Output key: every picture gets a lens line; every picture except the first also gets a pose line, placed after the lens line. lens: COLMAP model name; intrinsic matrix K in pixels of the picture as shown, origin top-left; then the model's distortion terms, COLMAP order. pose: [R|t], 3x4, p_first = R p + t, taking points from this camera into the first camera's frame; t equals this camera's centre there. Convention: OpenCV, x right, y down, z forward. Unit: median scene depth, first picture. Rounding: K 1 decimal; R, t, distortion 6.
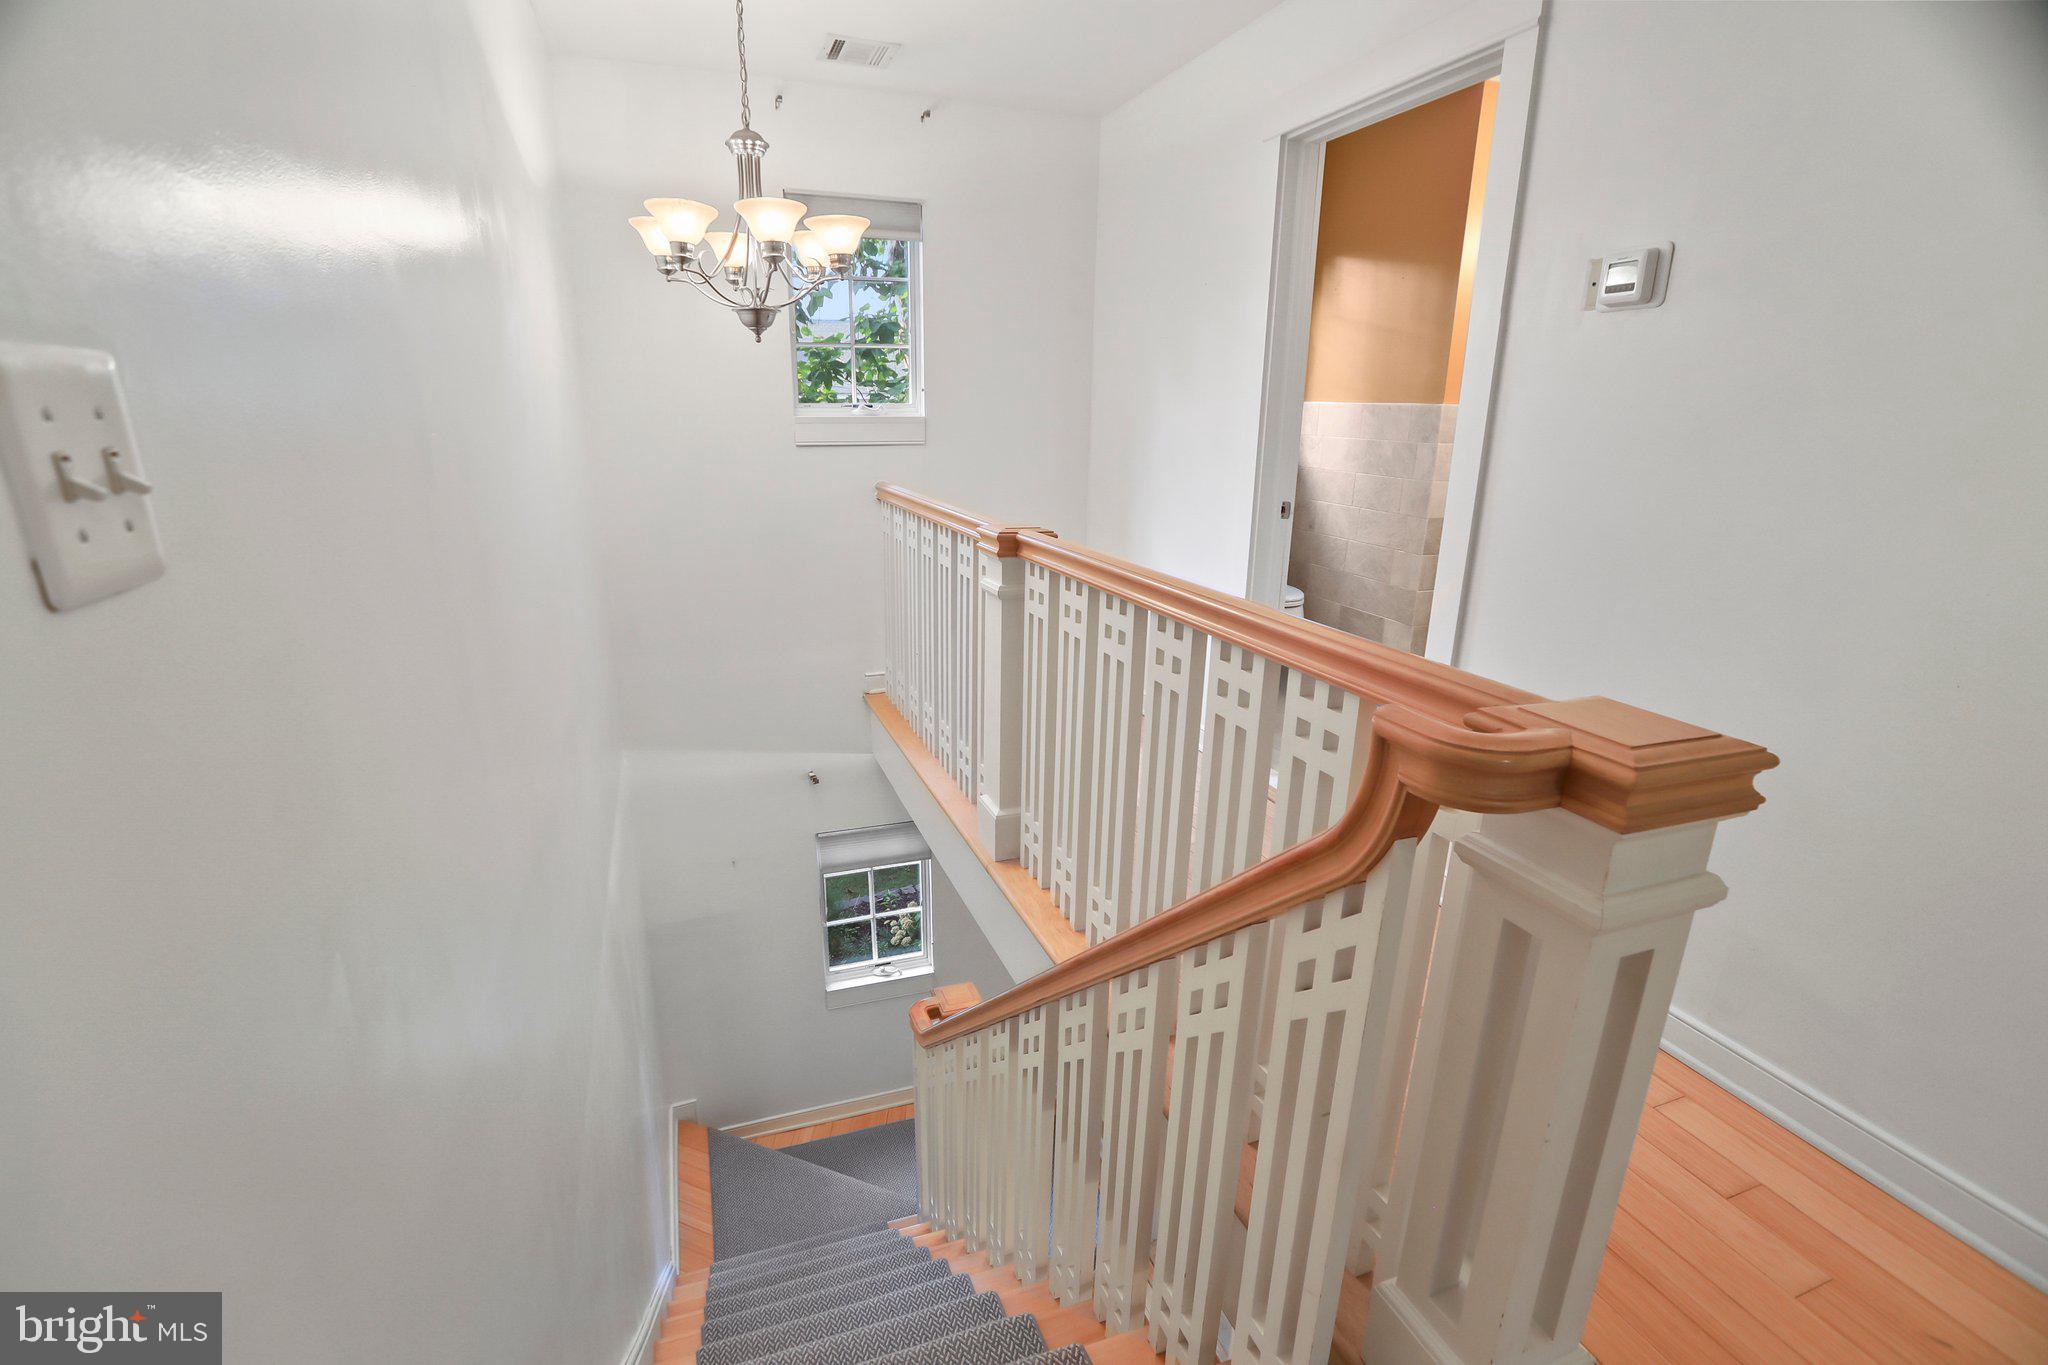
lens RADIAL K [[931.1, 0, 1020.7], [0, 931.1, 684.7], [0, 0, 1]] dist [-0.028821, 0.007293]
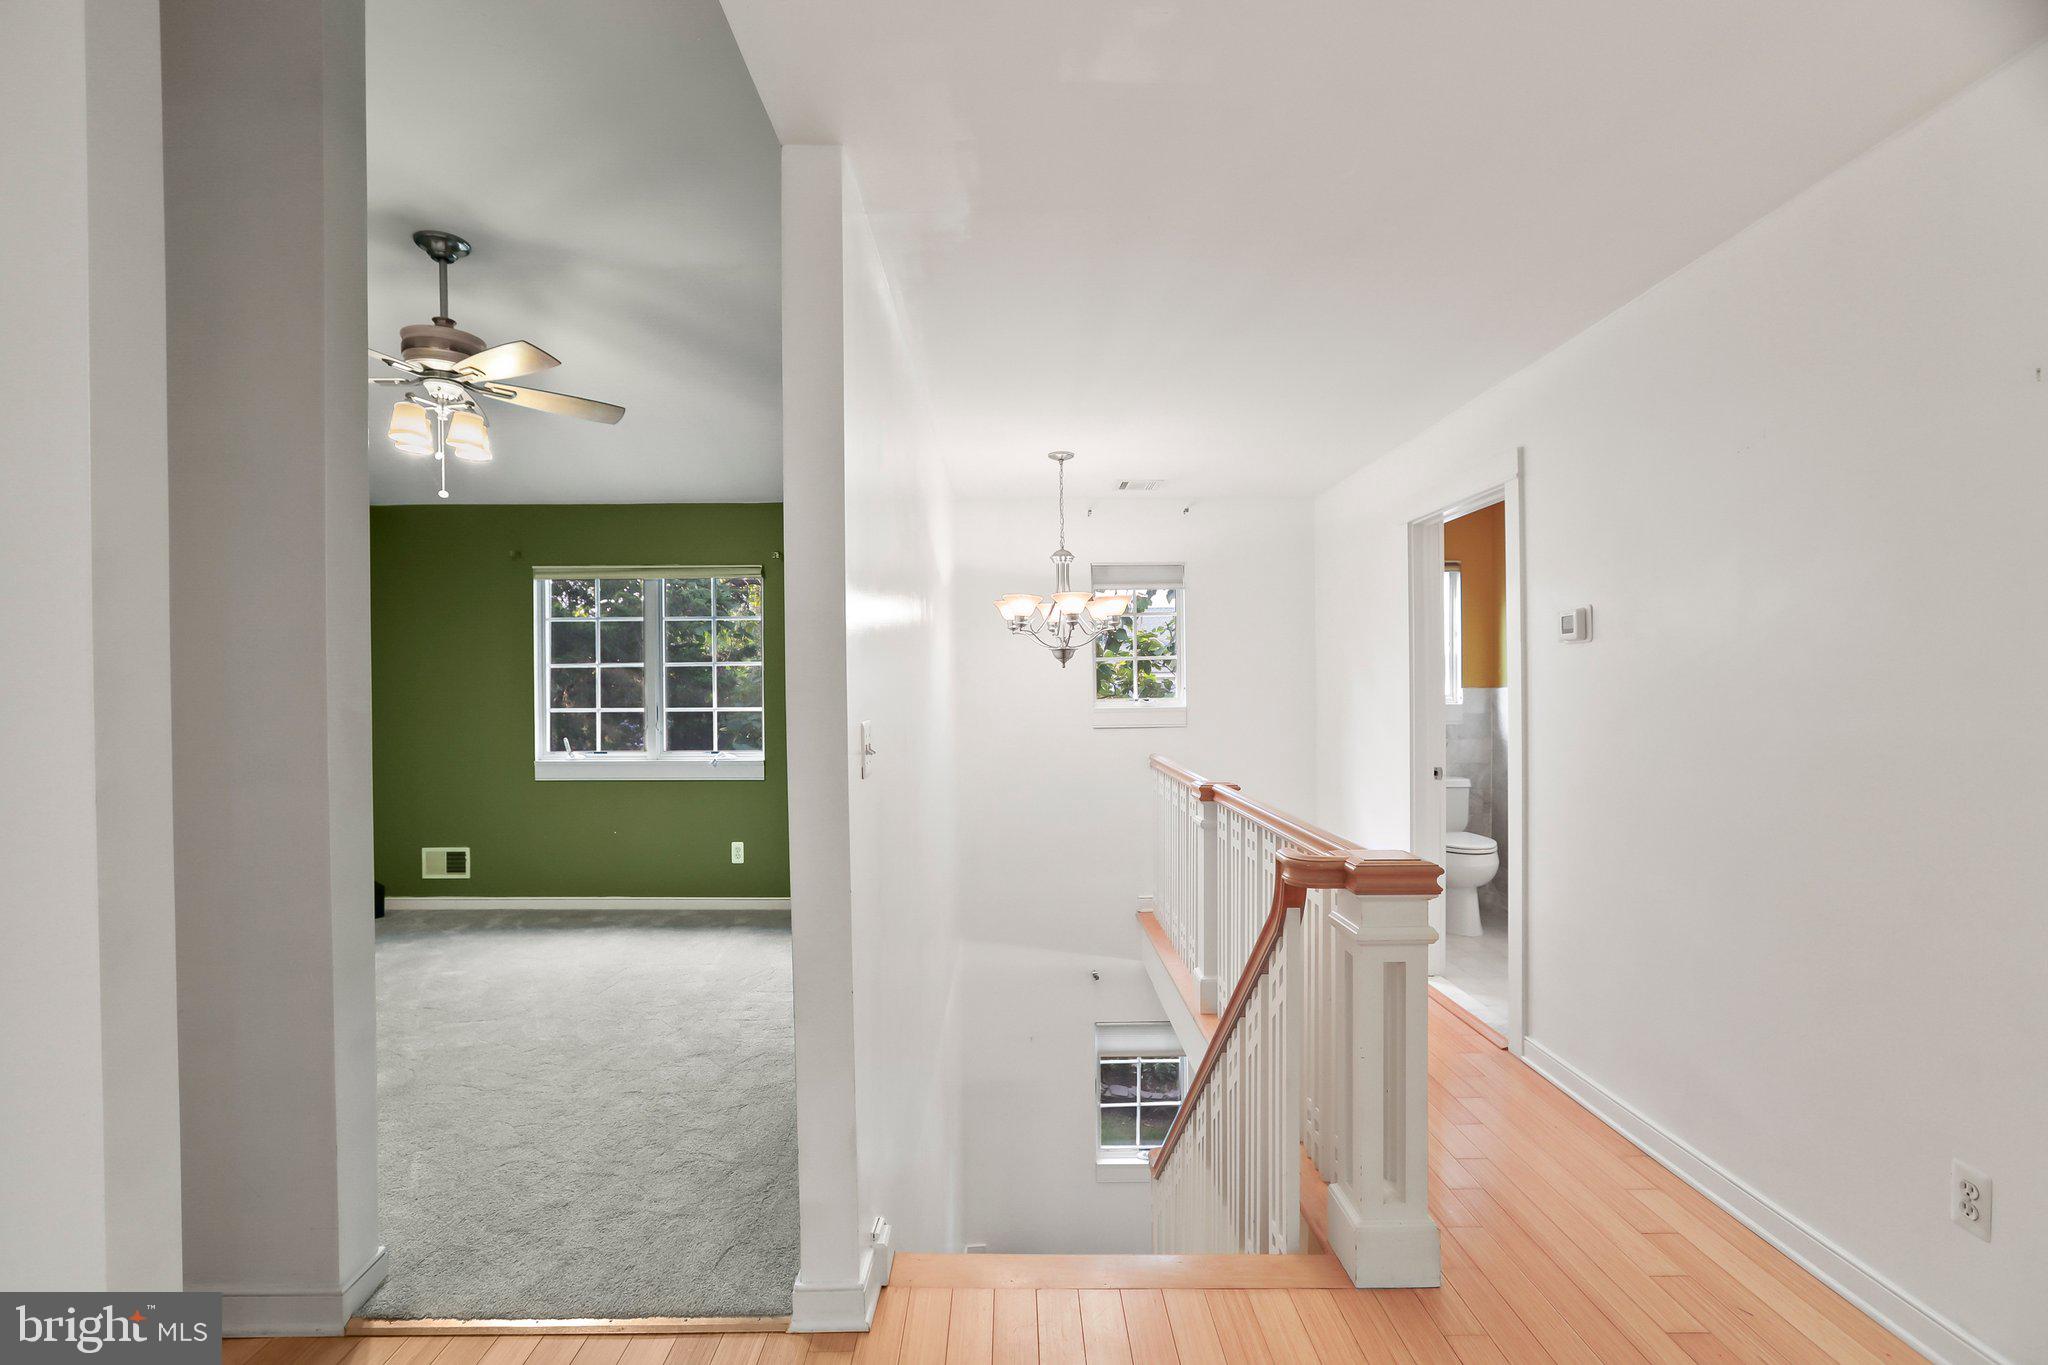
lens RADIAL K [[931.1, 0, 1016.2], [0, 931.1, 695.6], [0, 0, 1]] dist [-0.028821, 0.007293]
pose [[0.938227, -0.021418, -0.345356, 0.201437], [-0.074339, 0.962300, -0.261633, 0.108615], [0.337940, 0.271144, 0.901264, -0.484436]]
